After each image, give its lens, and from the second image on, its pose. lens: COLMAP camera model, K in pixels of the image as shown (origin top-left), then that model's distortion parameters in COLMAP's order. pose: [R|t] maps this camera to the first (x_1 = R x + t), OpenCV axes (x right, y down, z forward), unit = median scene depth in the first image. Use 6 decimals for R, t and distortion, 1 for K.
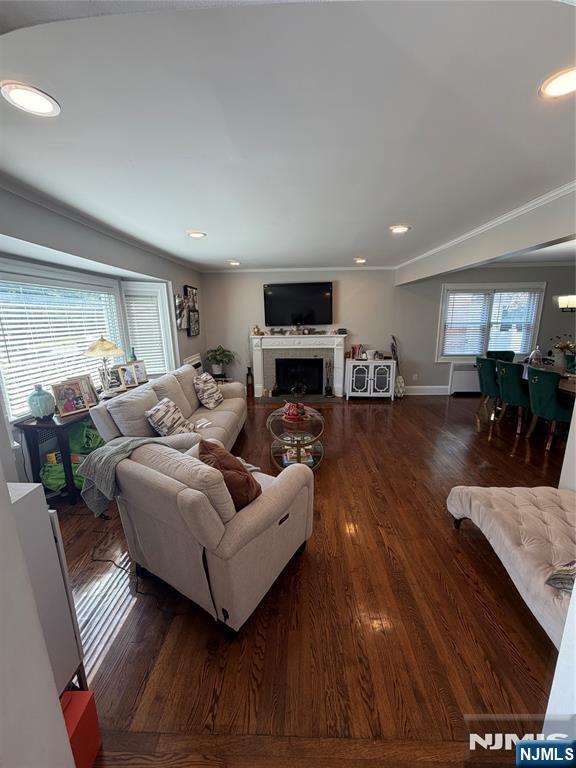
lens RADIAL K [[308.4, 0, 287.3], [0, 308.4, 384.5], [0, 0, 1]] dist [-0.001014, 0.000210]
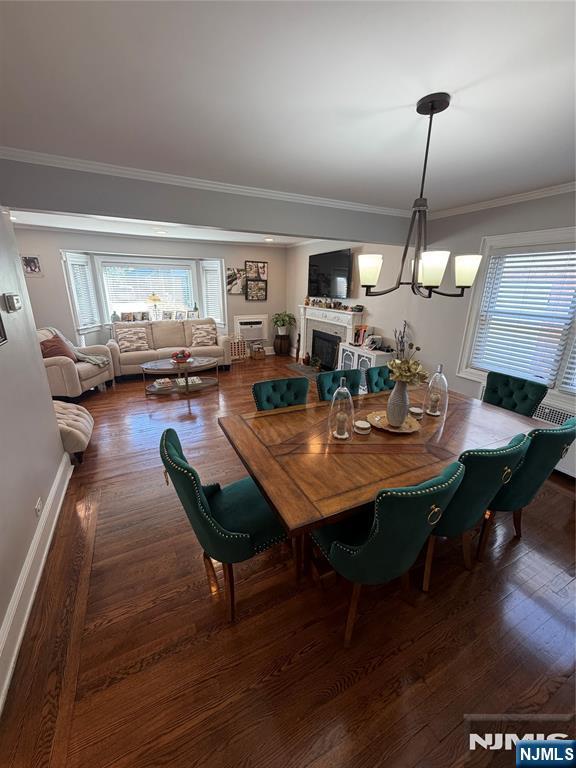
lens RADIAL K [[308.4, 0, 291.2], [0, 308.4, 383.8], [0, 0, 1]] dist [-0.001014, 0.000210]
pose [[0.494973, 0.288633, -0.819568, 0.843829], [-0.219932, 0.954119, 0.203192, -0.107476], [0.840614, 0.079674, 0.535743, 0.416511]]
